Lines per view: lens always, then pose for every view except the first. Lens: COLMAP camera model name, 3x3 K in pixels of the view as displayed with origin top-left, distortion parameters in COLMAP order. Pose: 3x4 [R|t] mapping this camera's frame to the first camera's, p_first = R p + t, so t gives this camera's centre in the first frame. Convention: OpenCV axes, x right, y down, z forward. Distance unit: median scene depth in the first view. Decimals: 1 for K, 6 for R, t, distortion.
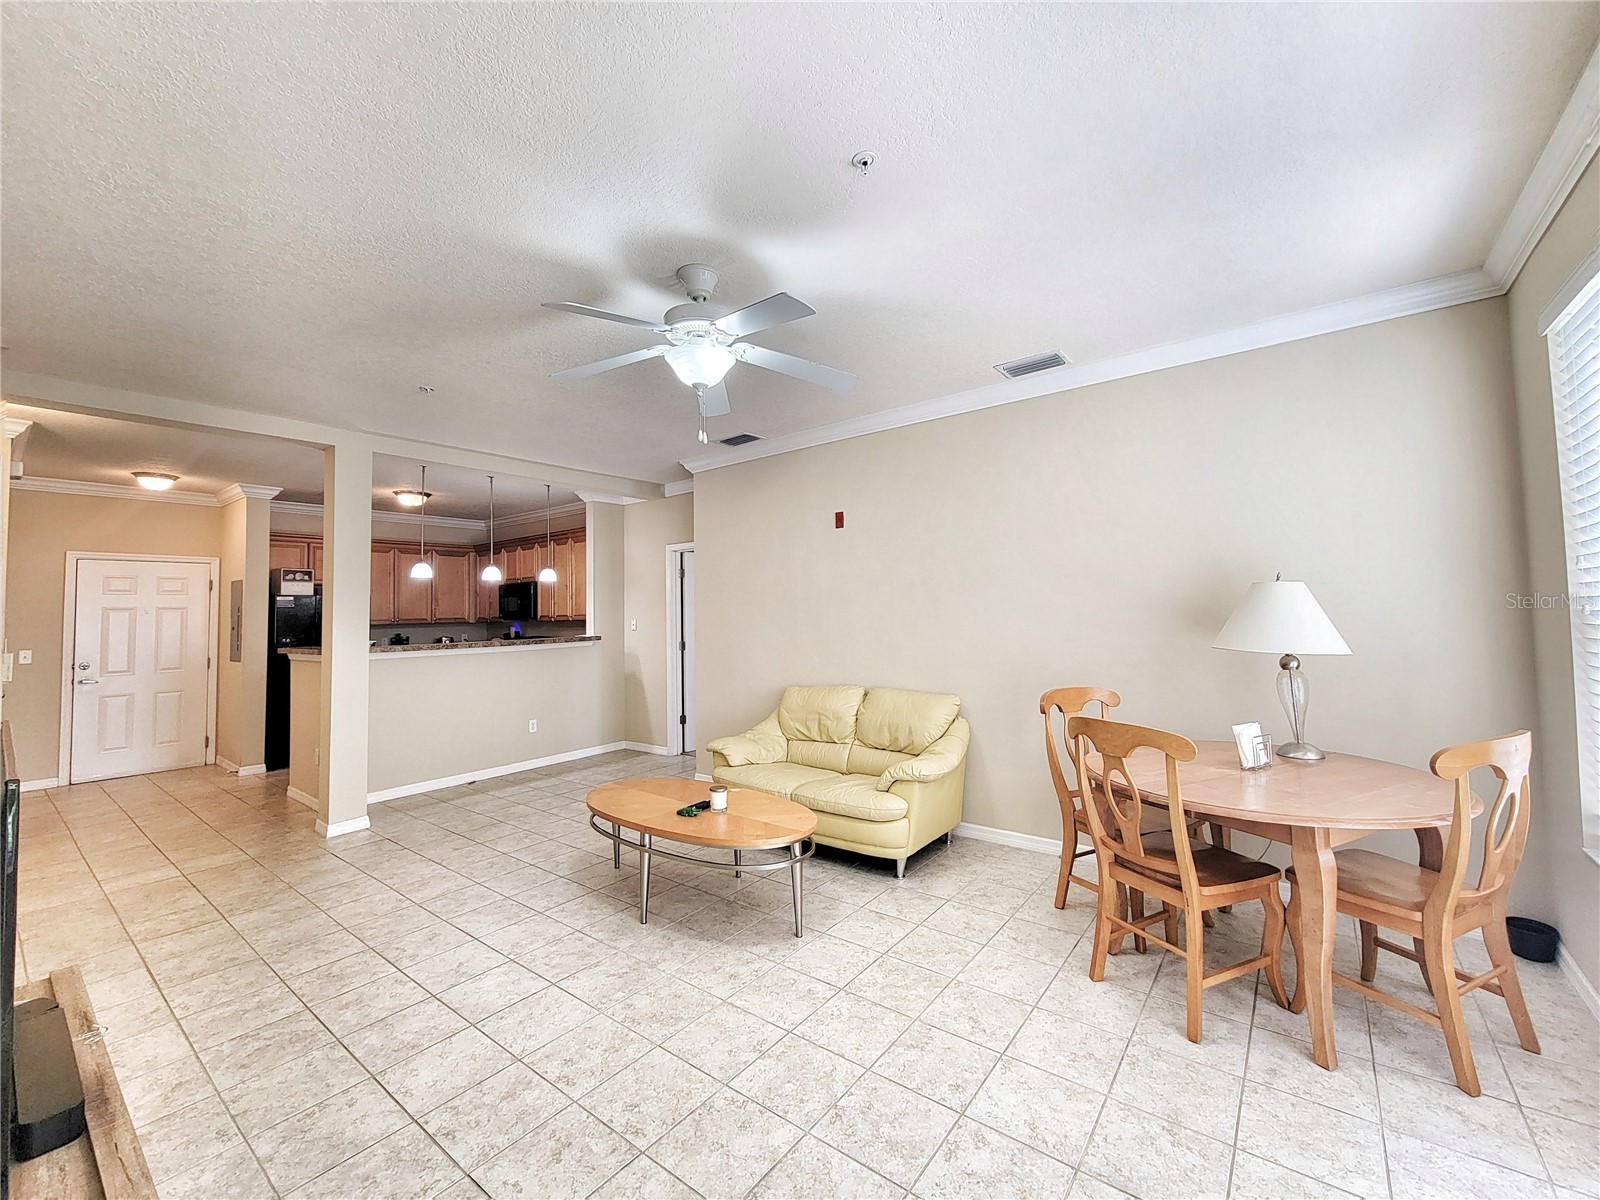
lens RADIAL K [[654.1, 0, 801.6], [0, 654.1, 579.8], [0, 0, 1]] dist [0.000080, 0.000566]
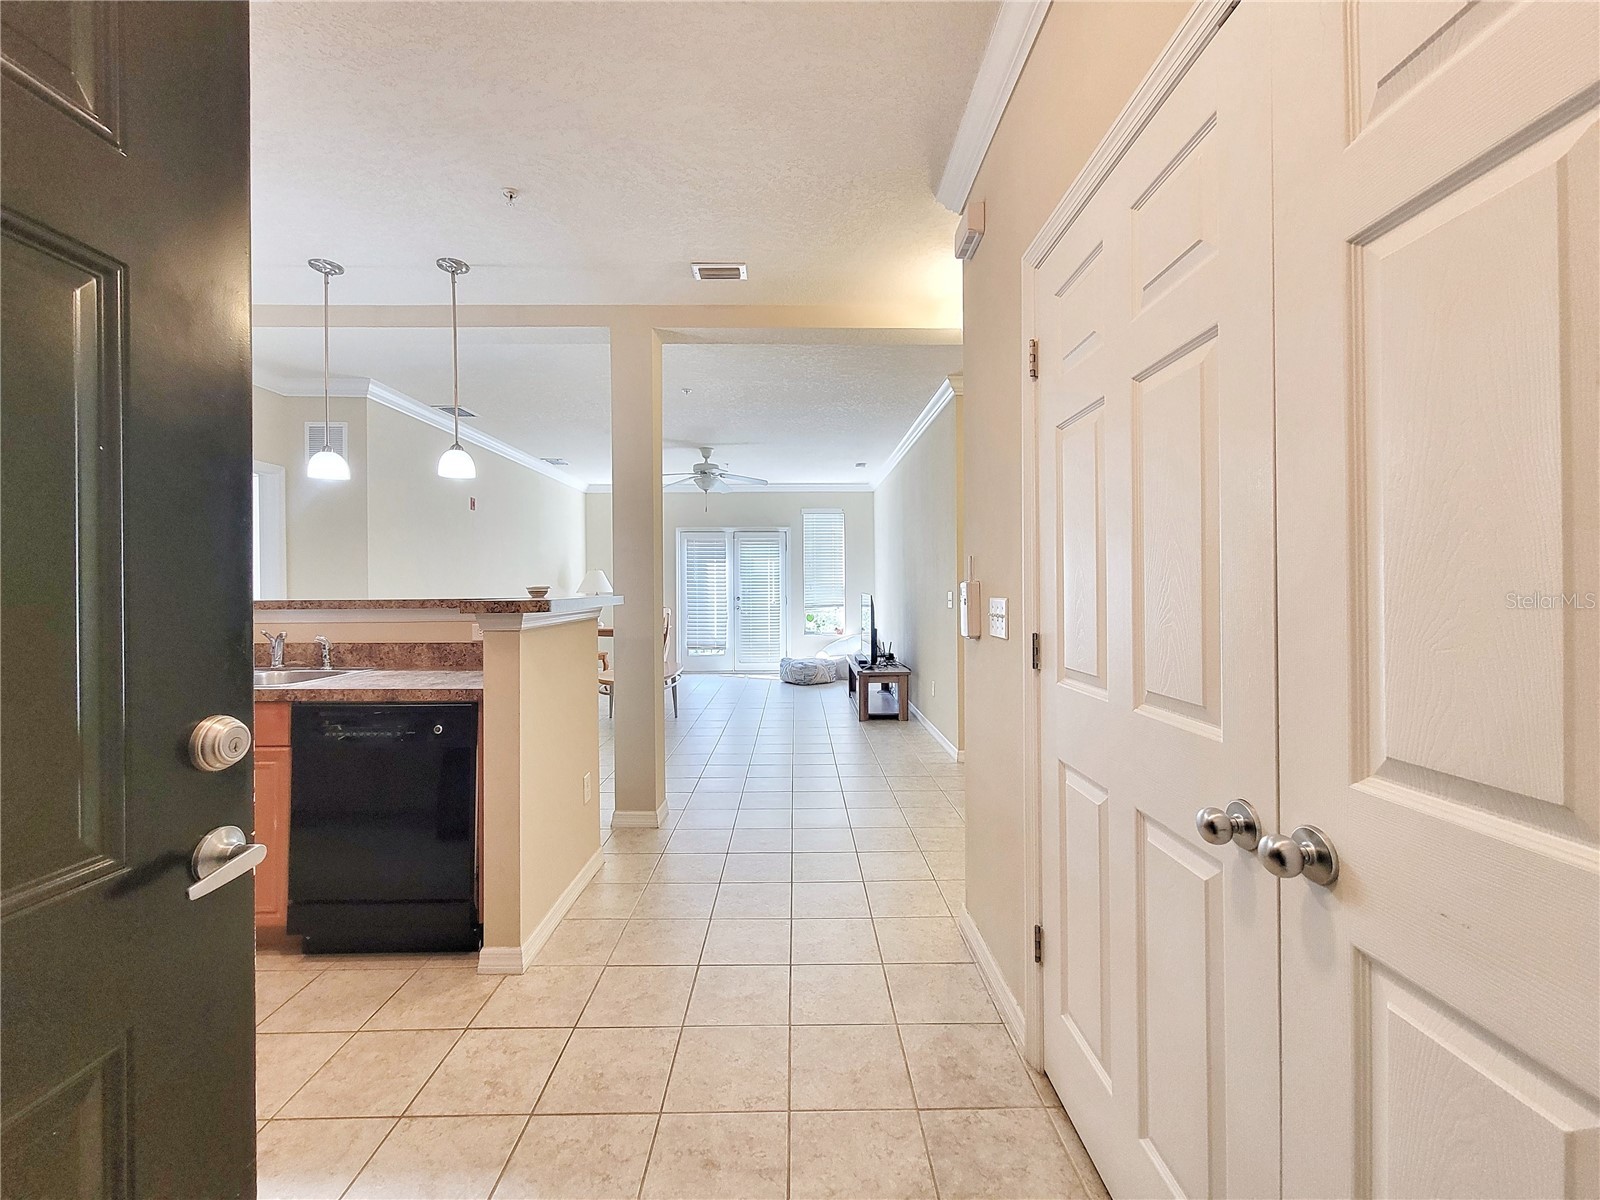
lens RADIAL K [[655.4, 0, 800.7], [0, 655.4, 589.4], [0, 0, 1]] dist [-0.000776, 0.000125]
pose [[-0.619218, 0.024499, 0.784837, -1.428627], [-0.018906, 0.998758, -0.046093, 0.133216], [-0.784992, -0.043380, -0.617986, 1.329086]]
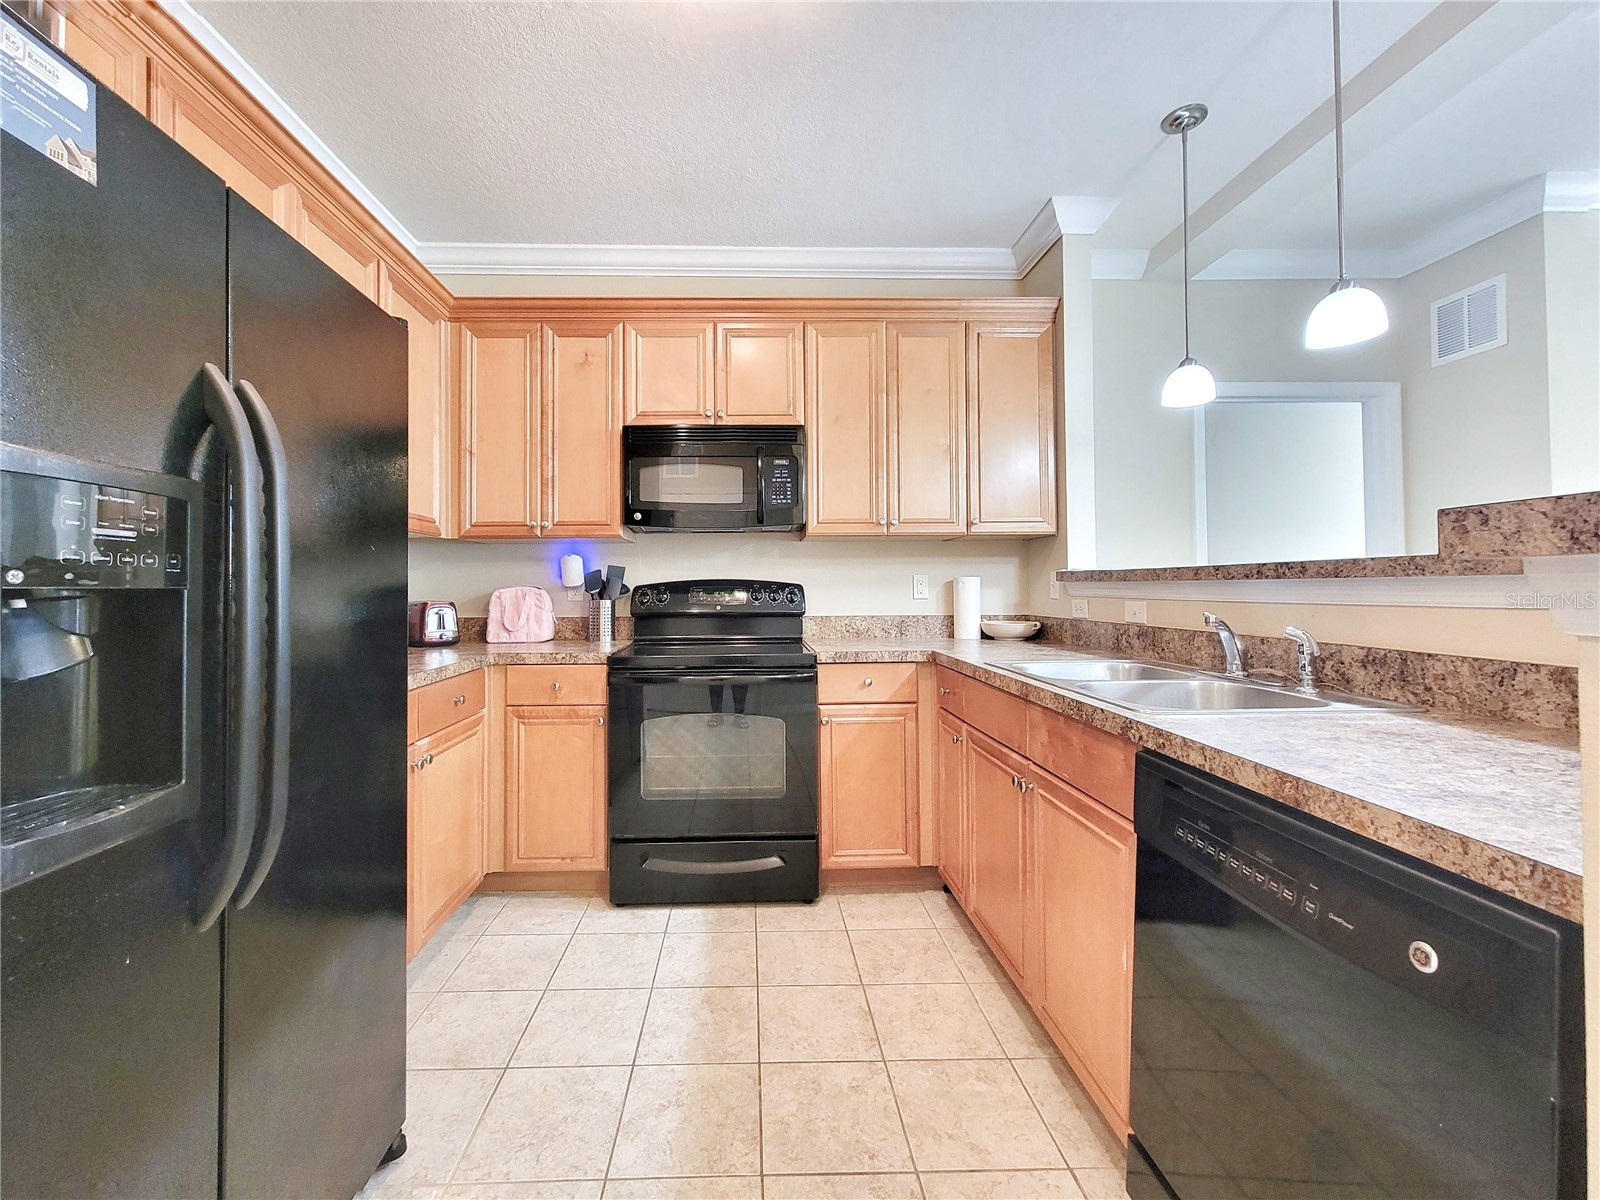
lens RADIAL K [[652.8, 0, 763.6], [0, 652.8, 577.4], [0, 0, 1]] dist [-0.002641, -0.000185]
pose [[0.776095, 0.028691, 0.629963, -1.085060], [-0.043555, 0.999018, 0.008160, 0.140687], [-0.629111, -0.033771, 0.776582, 1.218308]]
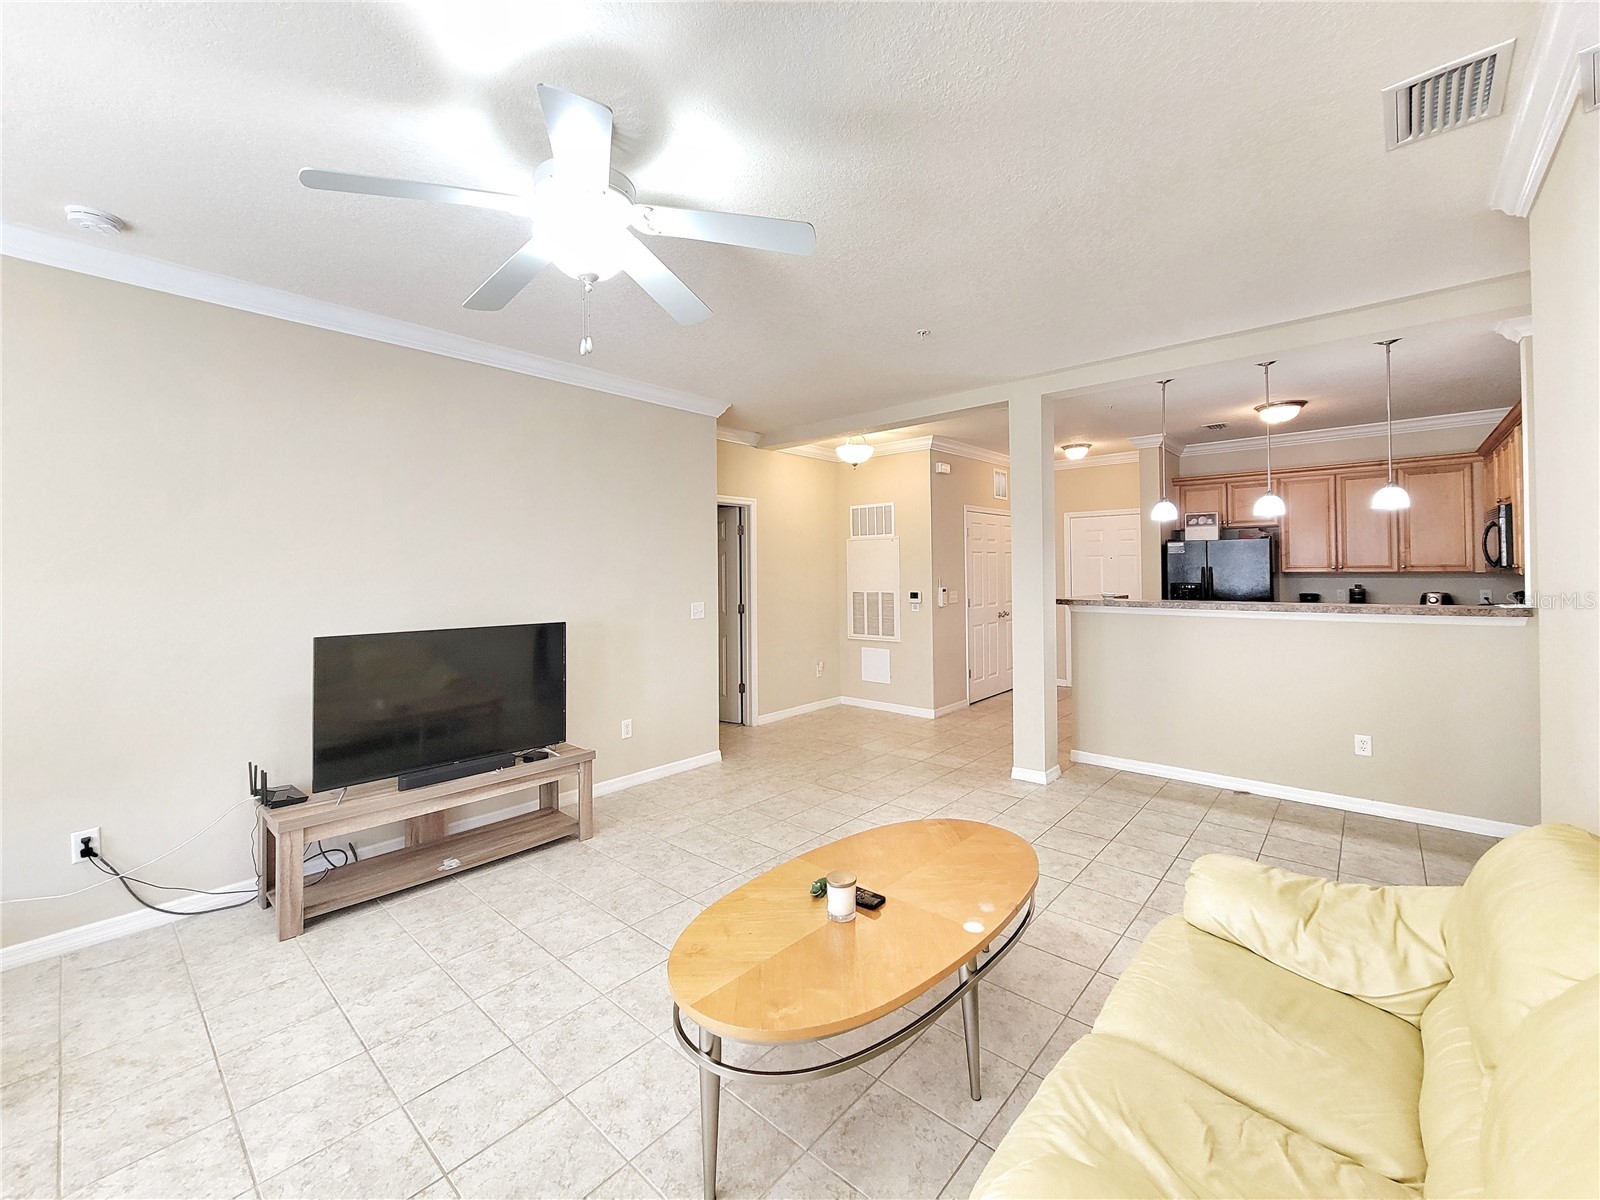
lens RADIAL K [[654.4, 0, 803.9], [0, 654.4, 559.9], [0, 0, 1]] dist [-0.000653, 0.000238]
pose [[-0.060358, 0.006632, -0.998155, 0.322160], [0.060776, 0.998147, 0.002957, 0.020682], [0.996325, -0.060485, -0.060650, 0.711873]]
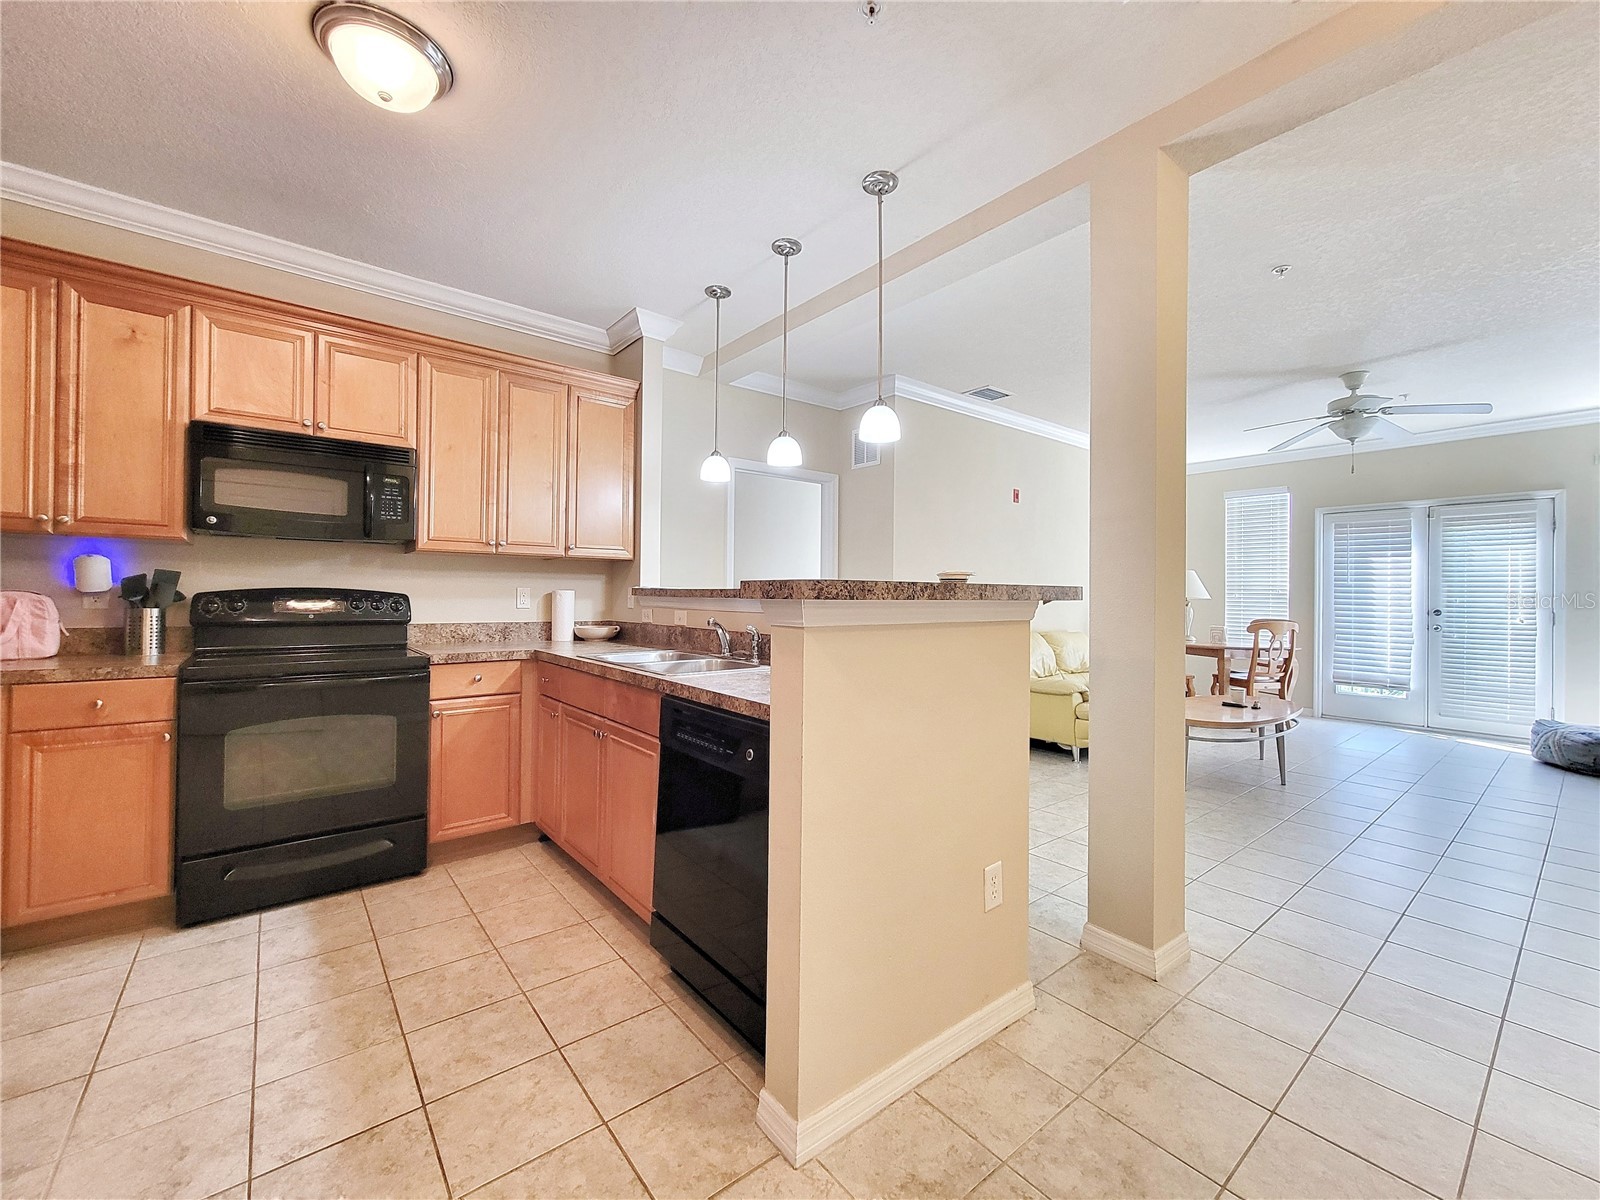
lens RADIAL K [[653.2, 0, 802.3], [0, 653.2, 590.0], [0, 0, 1]] dist [0.000613, 0.000182]
pose [[0.228348, 0.034398, 0.972972, -1.229138], [-0.064678, 0.997704, -0.020093, 0.133531], [-0.971429, -0.058342, 0.230049, 1.128414]]
